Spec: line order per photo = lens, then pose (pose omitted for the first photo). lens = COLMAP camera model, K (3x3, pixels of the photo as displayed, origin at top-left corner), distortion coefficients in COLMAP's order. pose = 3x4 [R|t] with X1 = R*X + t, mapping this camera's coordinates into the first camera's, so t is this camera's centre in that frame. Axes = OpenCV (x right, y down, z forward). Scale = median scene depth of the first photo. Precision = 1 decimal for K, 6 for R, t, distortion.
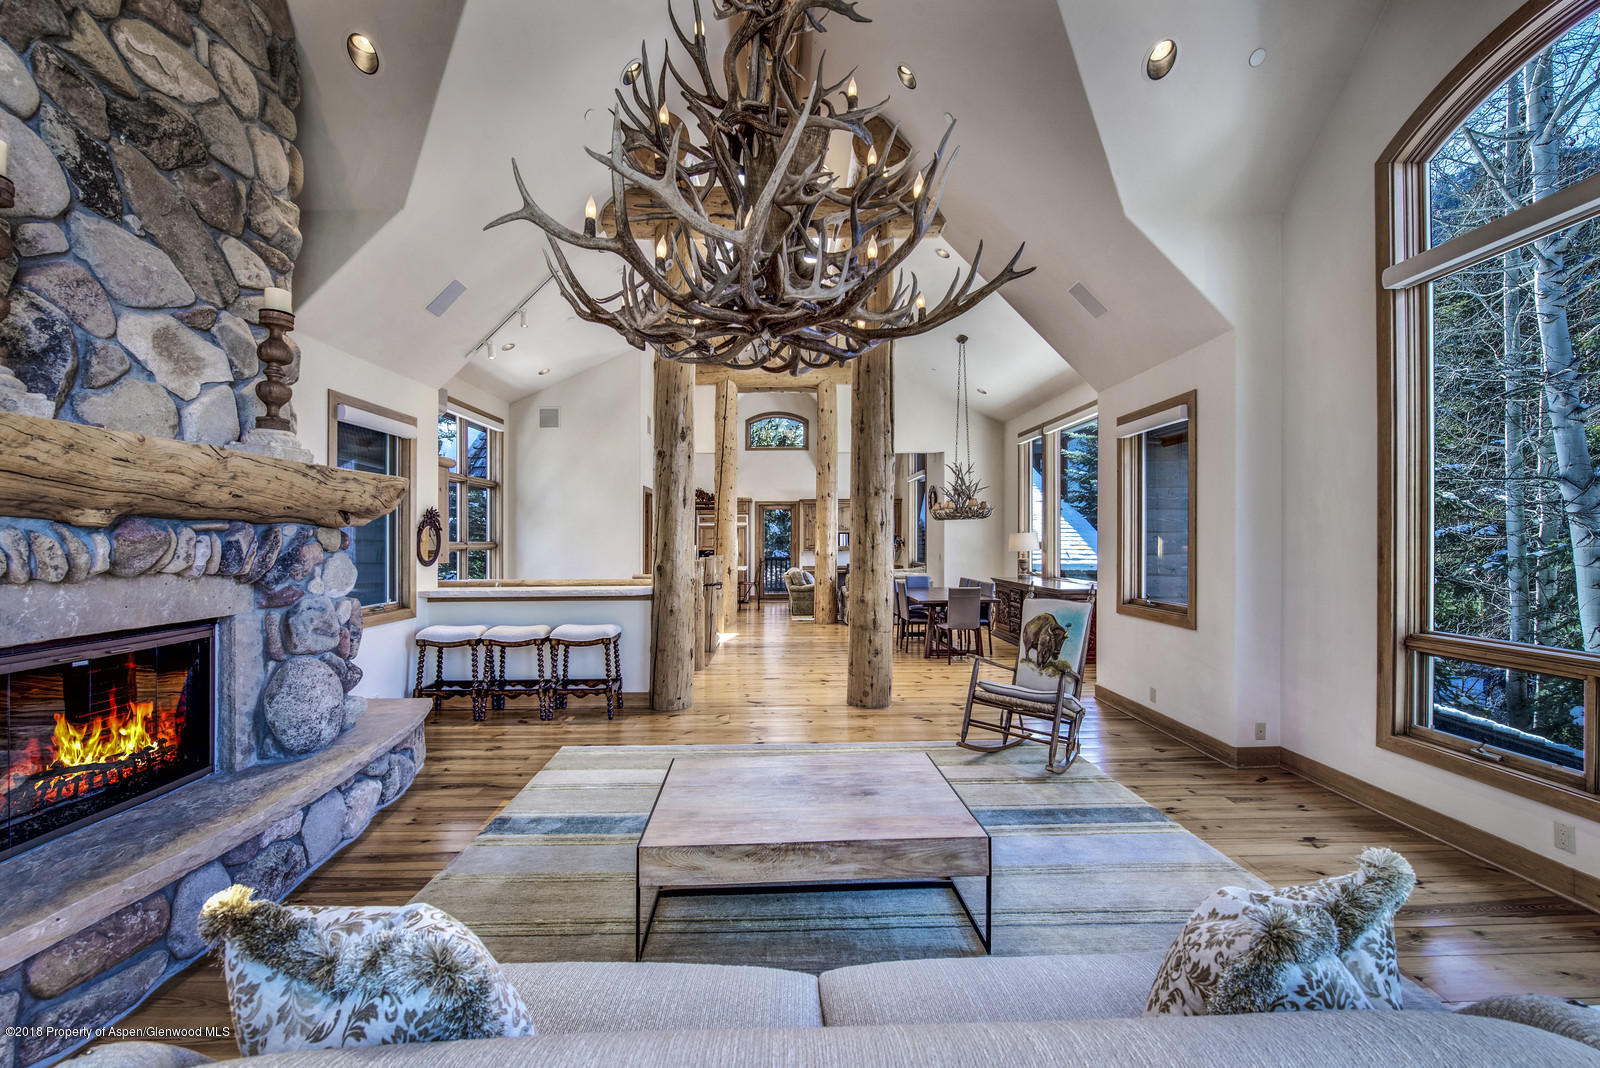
lens RADIAL K [[643.8, 0, 793.7], [0, 643.8, 537.0], [0, 0, 1]] dist [0.000728, -0.001552]
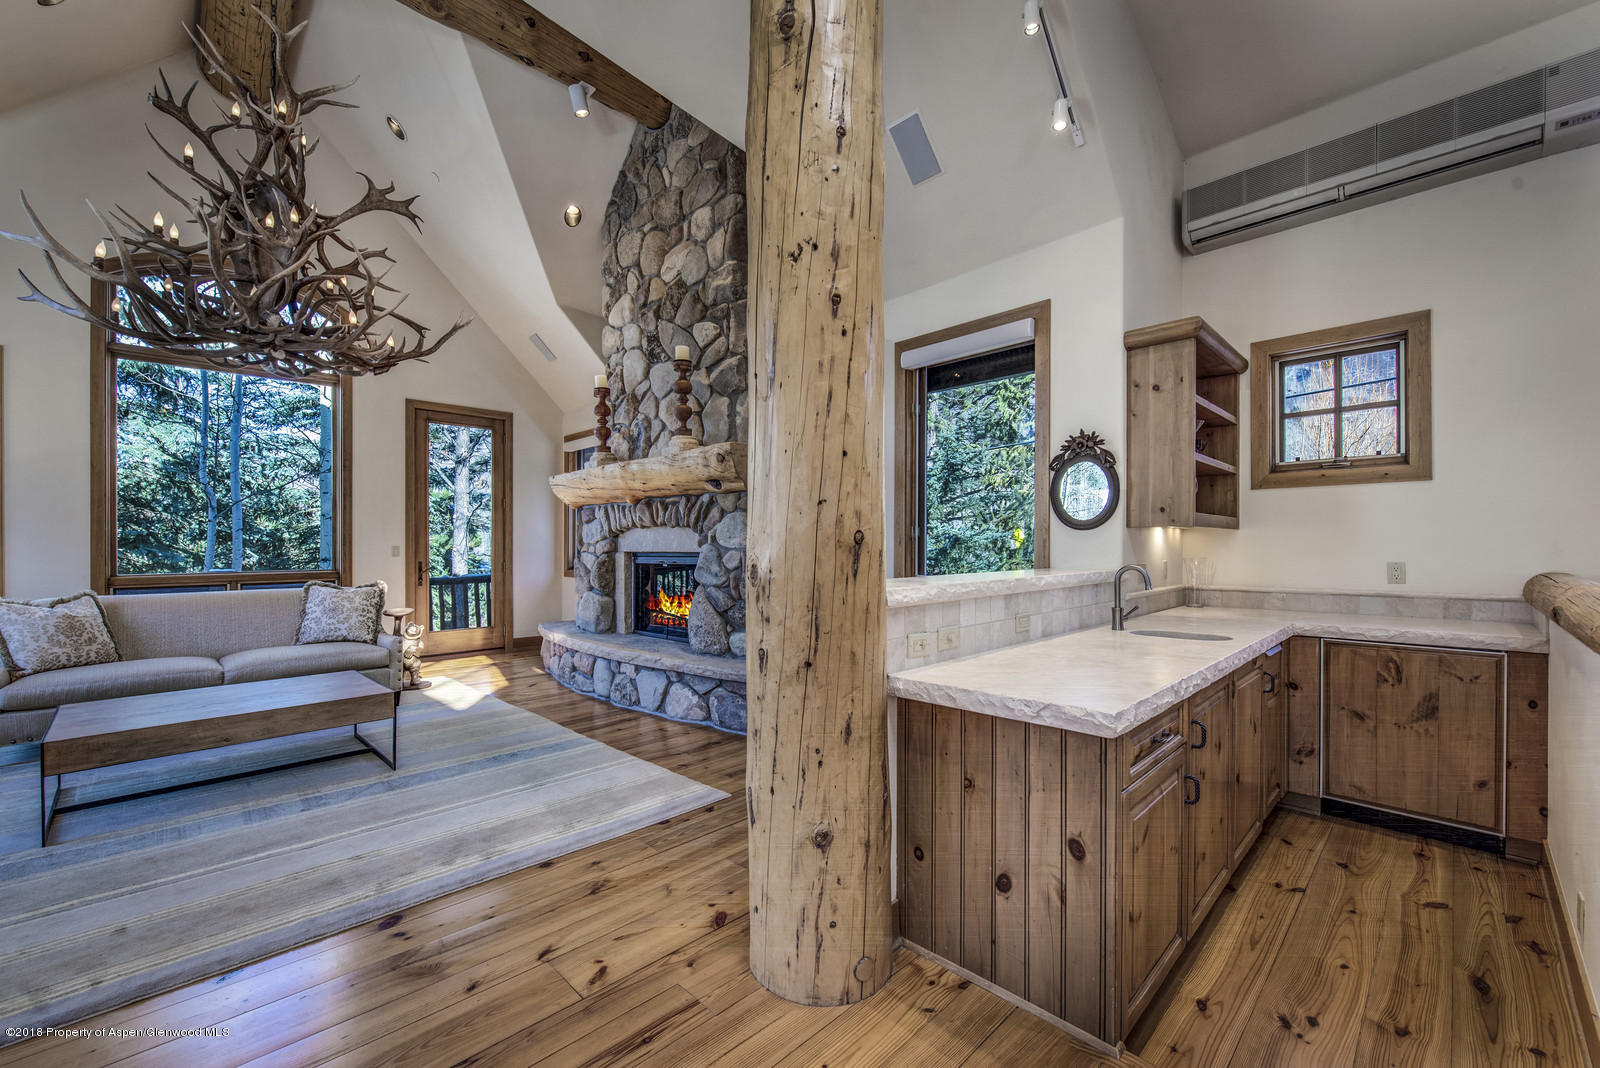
lens RADIAL K [[643.8, 0, 782.8], [0, 643.8, 537.9], [0, 0, 1]] dist [0.000728, -0.001552]
pose [[-0.738899, 0.002607, -0.673812, 0.084713], [0.012151, 0.999881, -0.009455, 0.109756], [0.673707, -0.015174, -0.738843, 2.524265]]
